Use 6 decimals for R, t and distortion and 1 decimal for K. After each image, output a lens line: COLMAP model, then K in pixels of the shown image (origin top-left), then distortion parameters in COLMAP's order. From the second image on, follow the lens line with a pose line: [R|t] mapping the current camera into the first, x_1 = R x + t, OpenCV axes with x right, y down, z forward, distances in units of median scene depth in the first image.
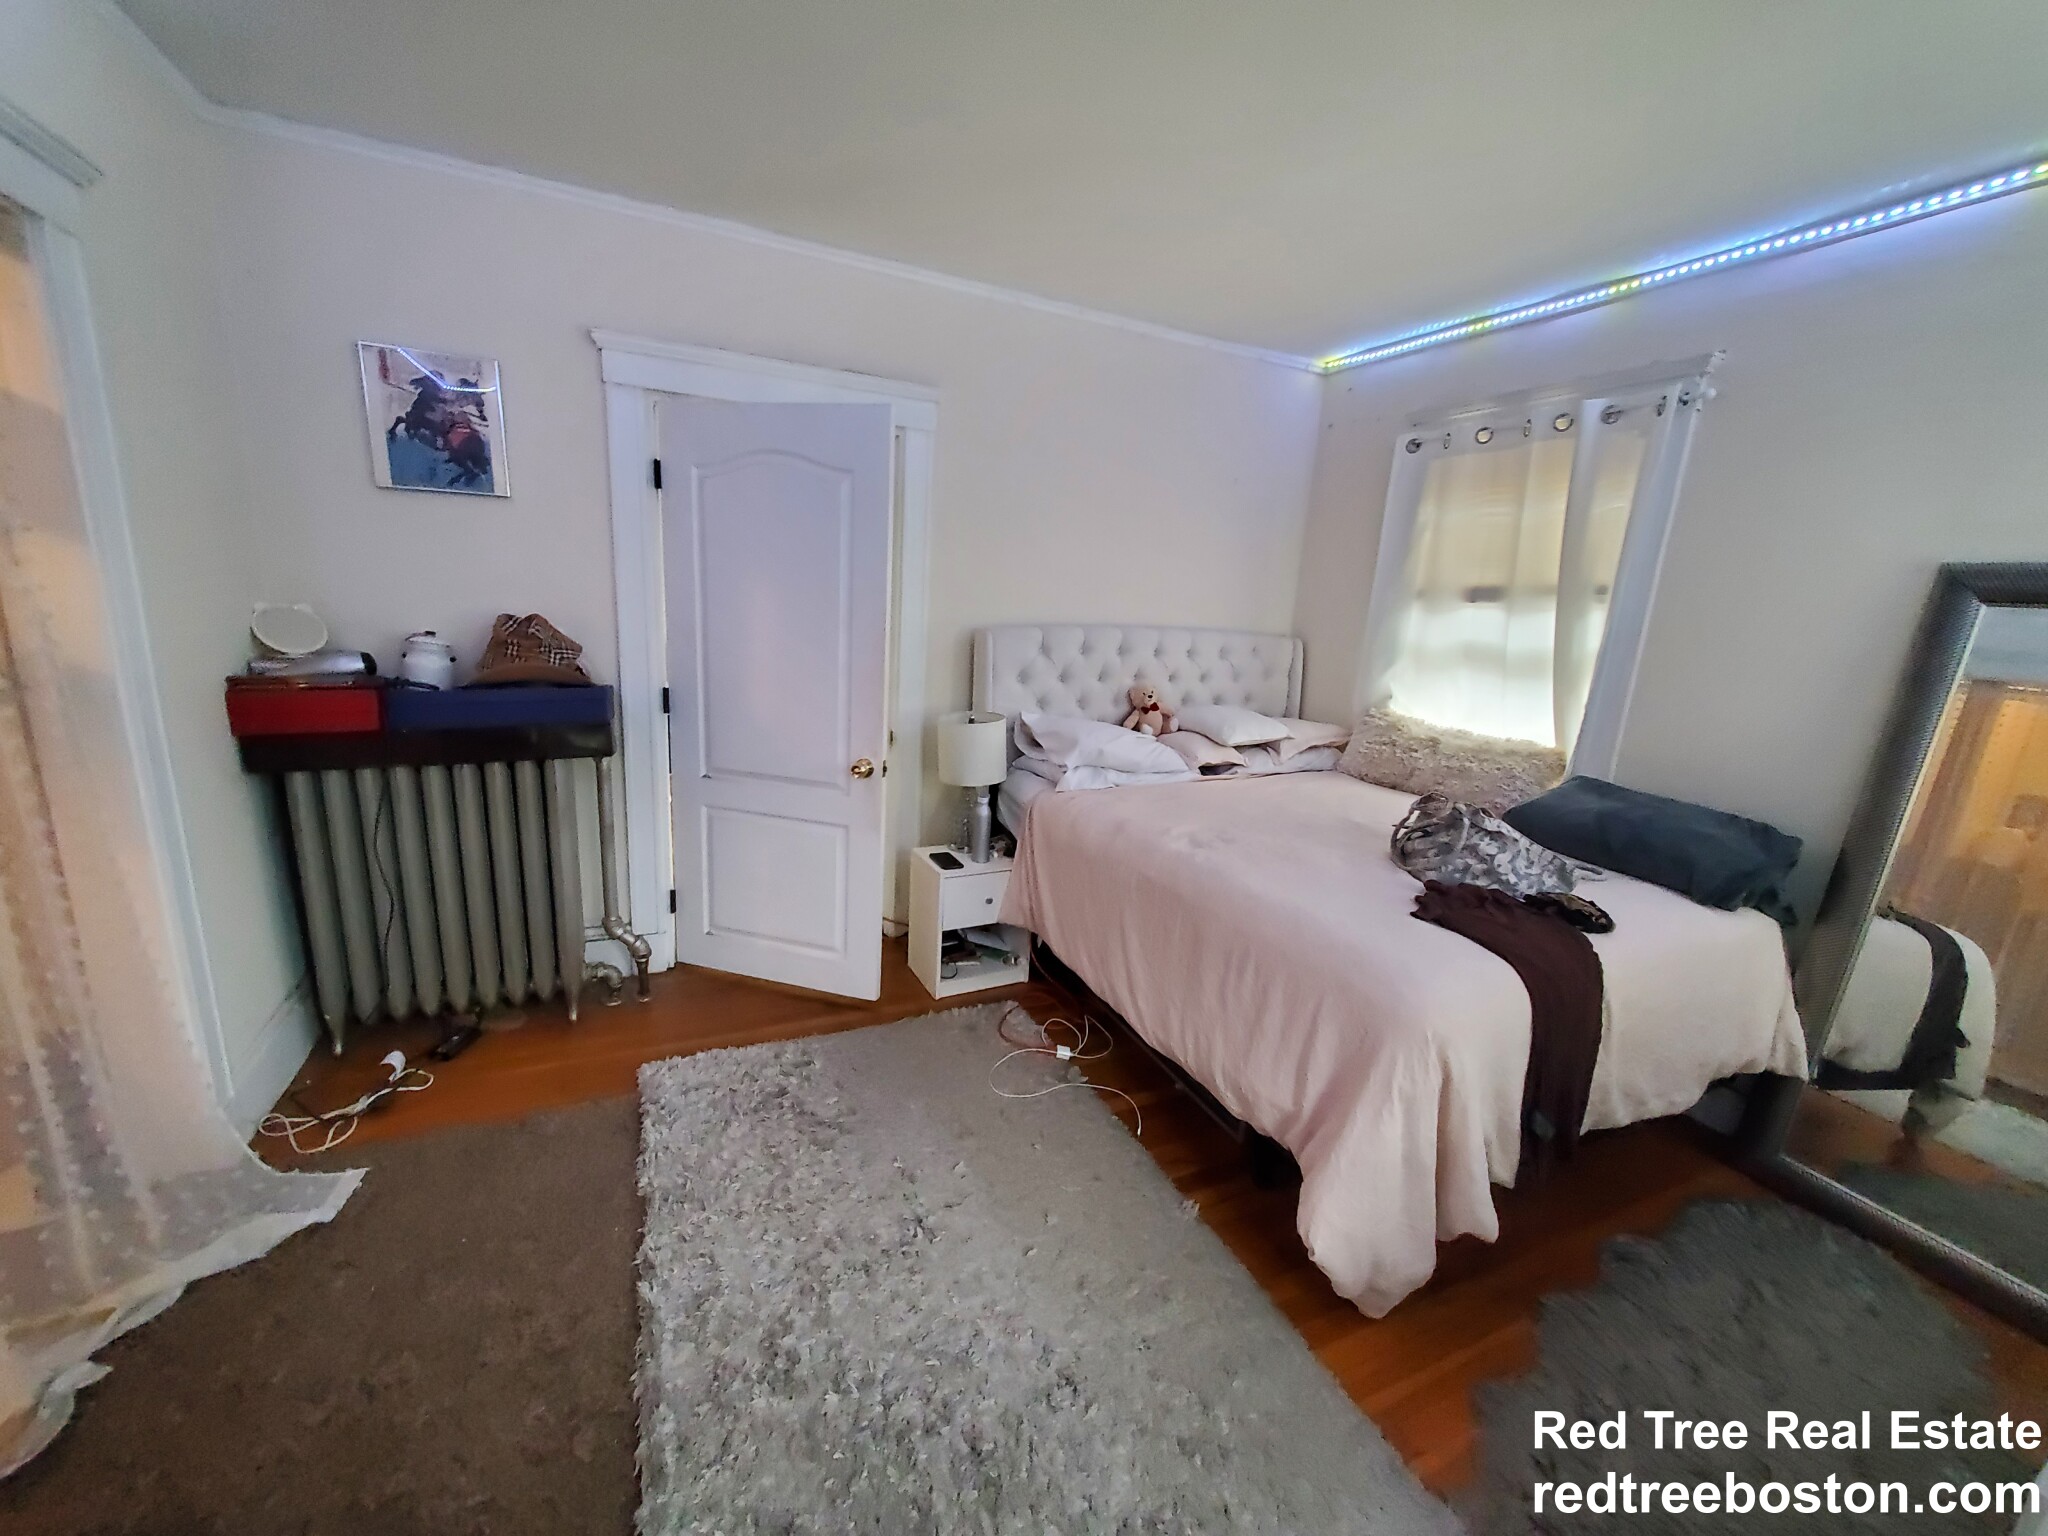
lens RADIAL K [[818.4, 0, 1024.0], [0, 818.4, 768.0], [0, 0, 1]] dist [-0.000957, -0.000329]
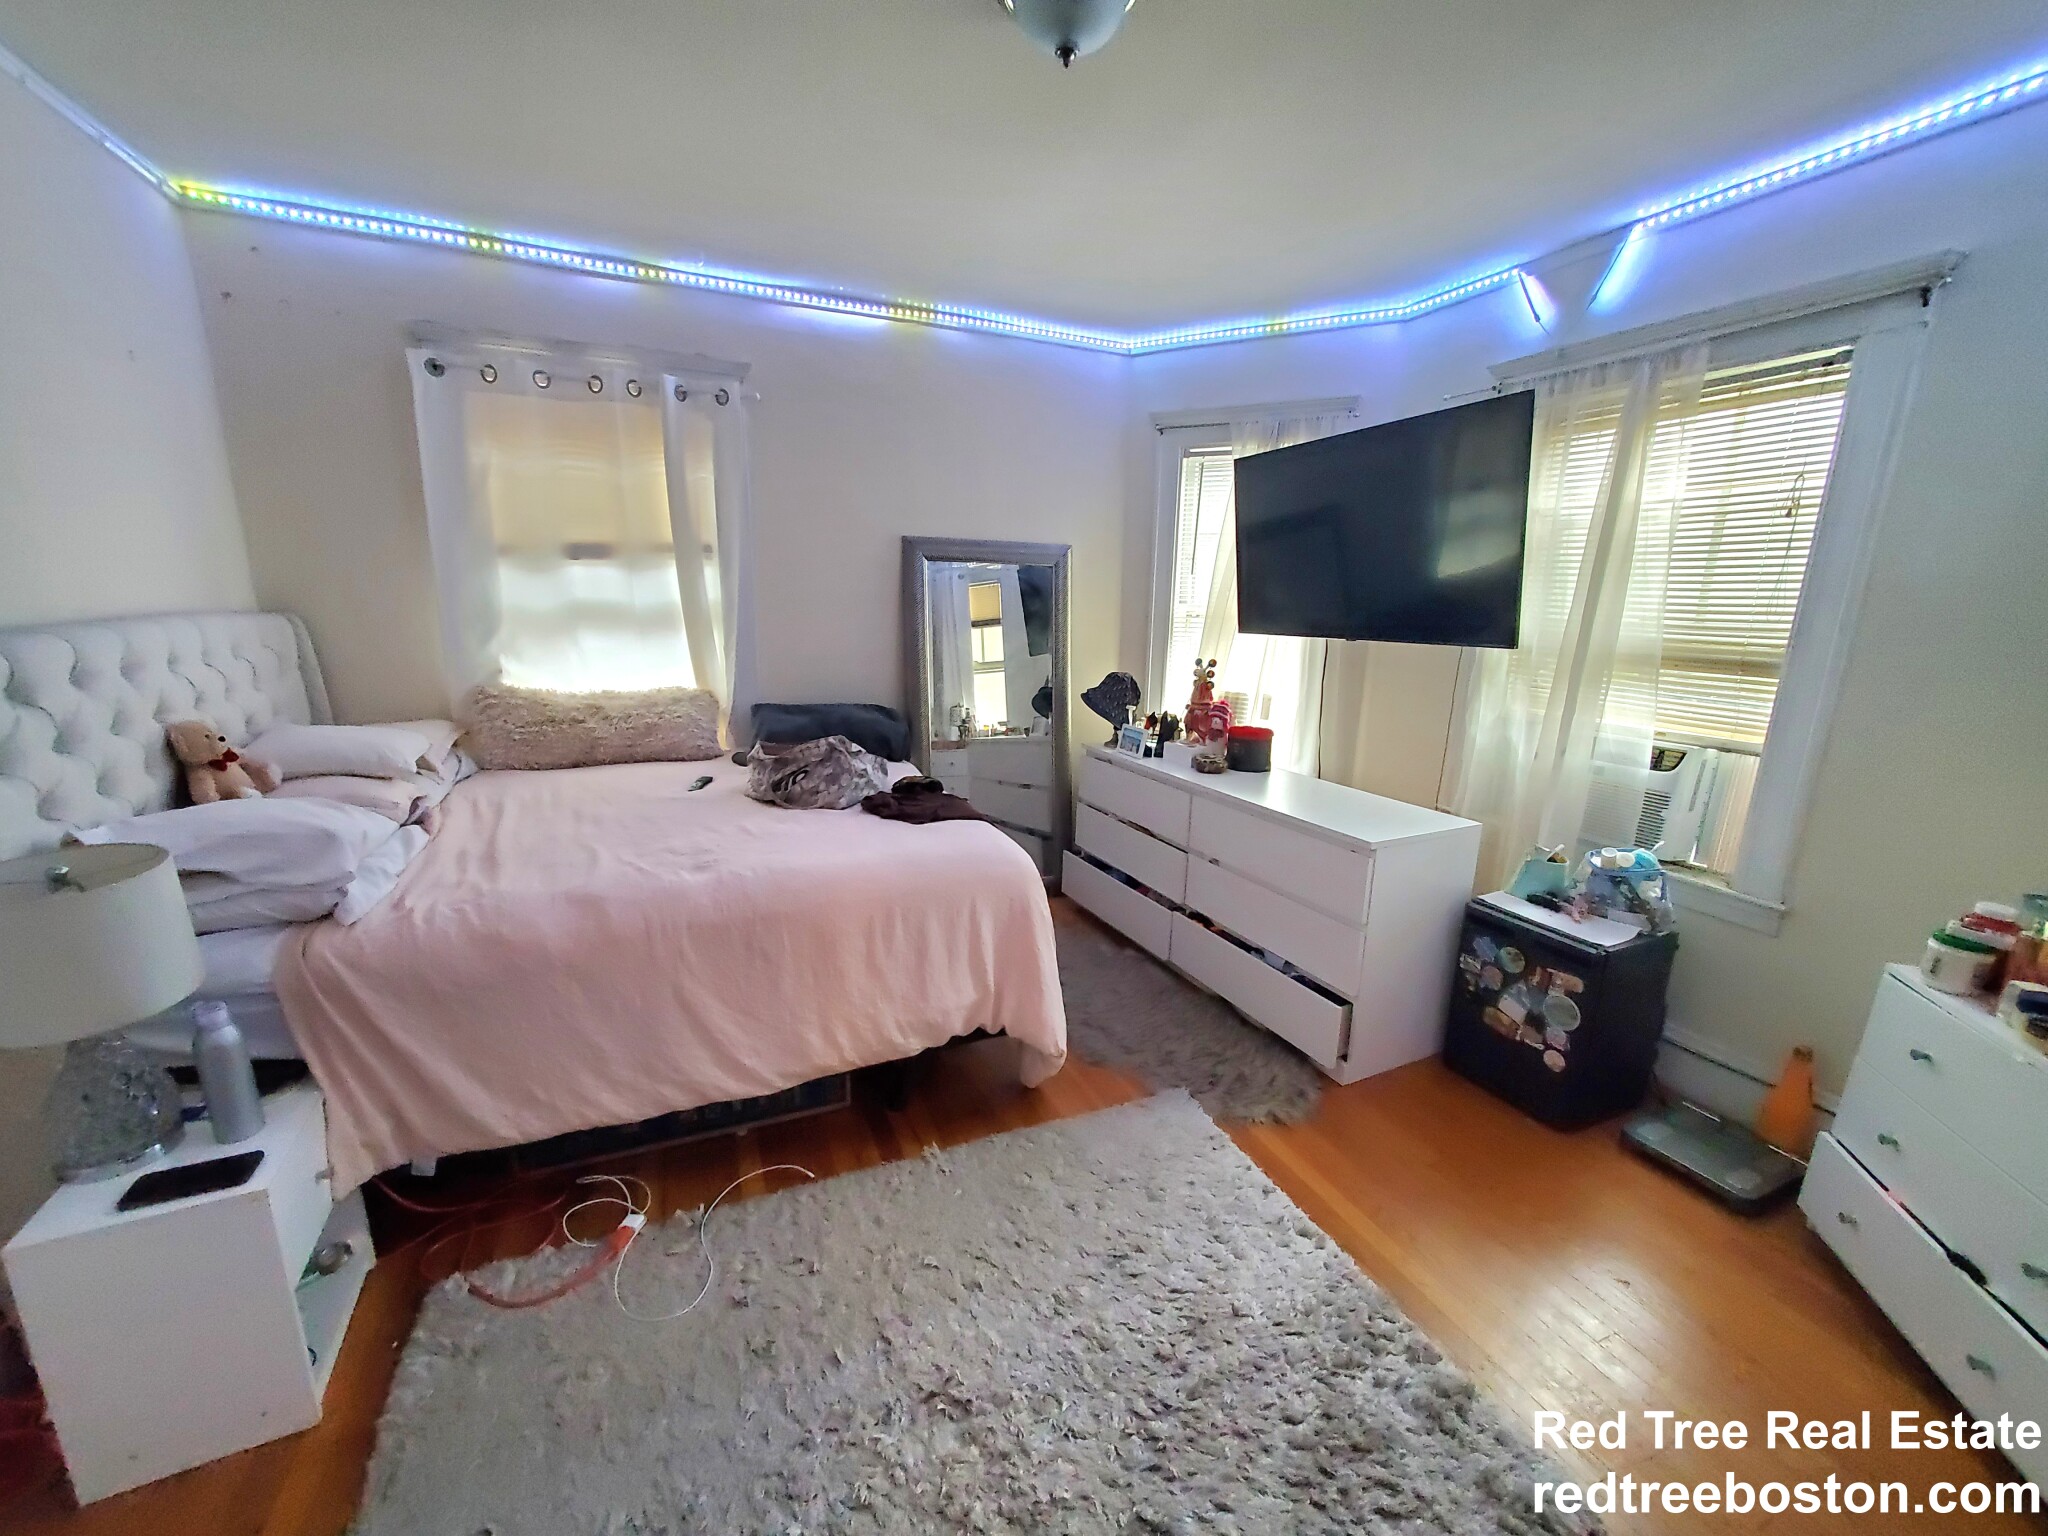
lens RADIAL K [[818.4, 0, 1024.0], [0, 818.4, 768.0], [0, 0, 1]] dist [-0.000957, -0.000329]
pose [[0.012849, -0.275567, 0.961196, -0.483002], [0.189331, 0.944557, 0.268266, -0.141629], [-0.981829, 0.178537, 0.064310, 0.508652]]
